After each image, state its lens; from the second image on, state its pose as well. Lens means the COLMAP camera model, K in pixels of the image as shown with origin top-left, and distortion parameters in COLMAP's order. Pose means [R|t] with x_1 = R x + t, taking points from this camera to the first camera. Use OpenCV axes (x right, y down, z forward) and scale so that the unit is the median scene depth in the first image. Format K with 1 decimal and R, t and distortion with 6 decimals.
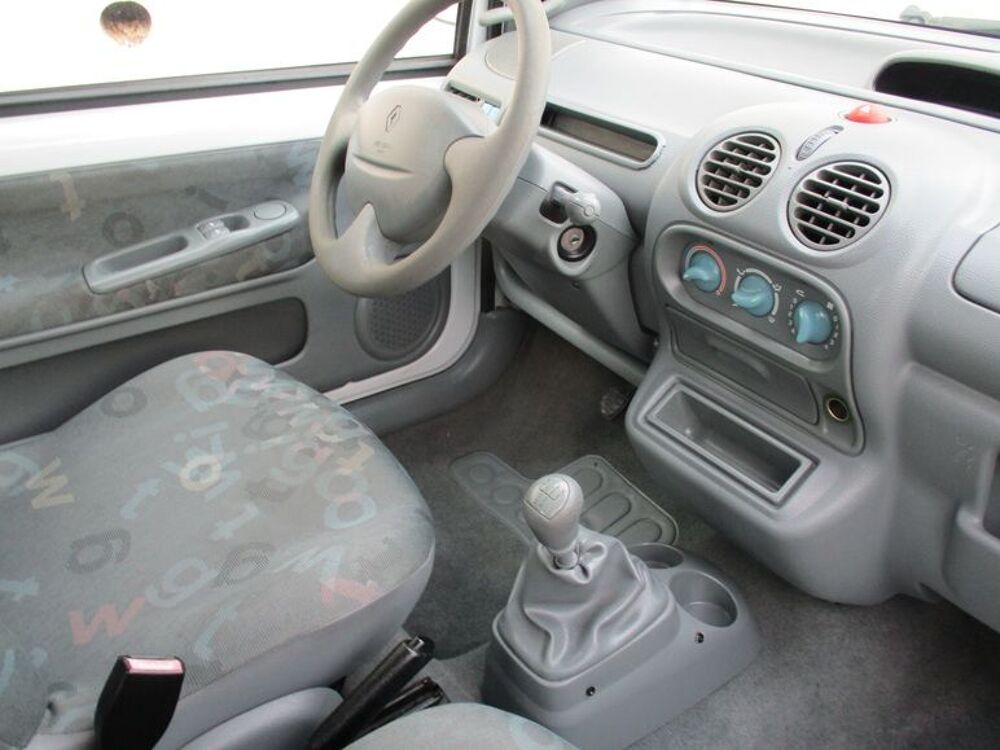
lens RADIAL K [[888.2, 0, 500.0], [0, 888.2, 375.0], [0, 0, 1]] dist [-0.011725, -0.000559]
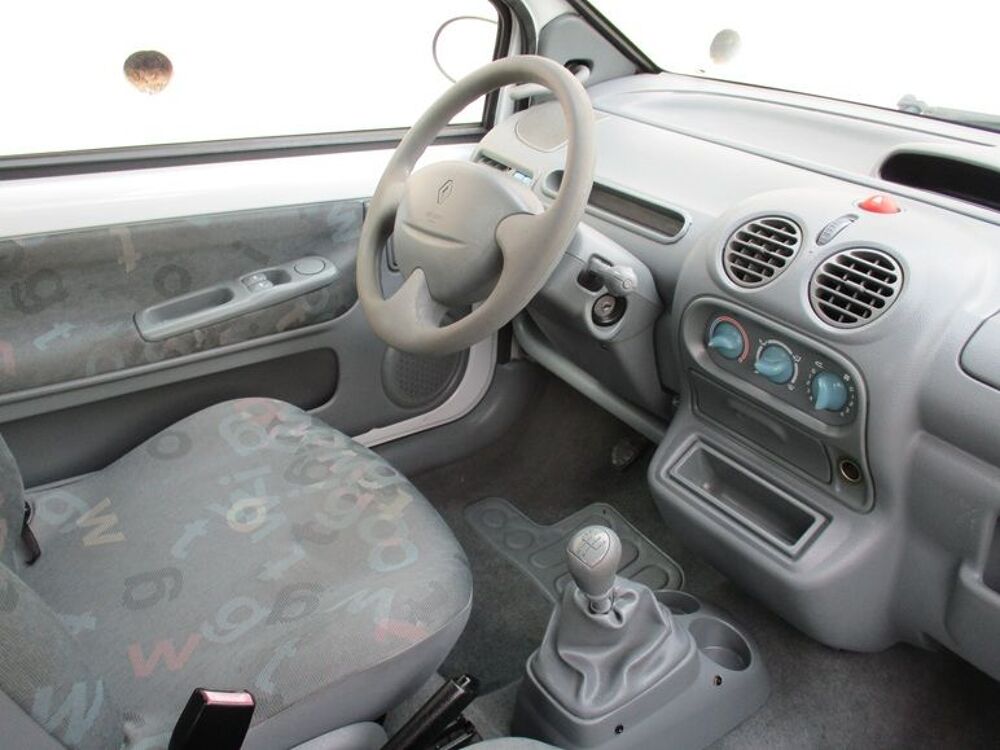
lens RADIAL K [[888.2, 0, 500.0], [0, 888.2, 375.0], [0, 0, 1]] dist [-0.011725, -0.000559]
pose [[0.999287, 0.025615, 0.027719, -0.076155], [-0.024384, 0.998740, -0.043863, -0.018646], [-0.028808, 0.043156, 0.998653, -0.076785]]
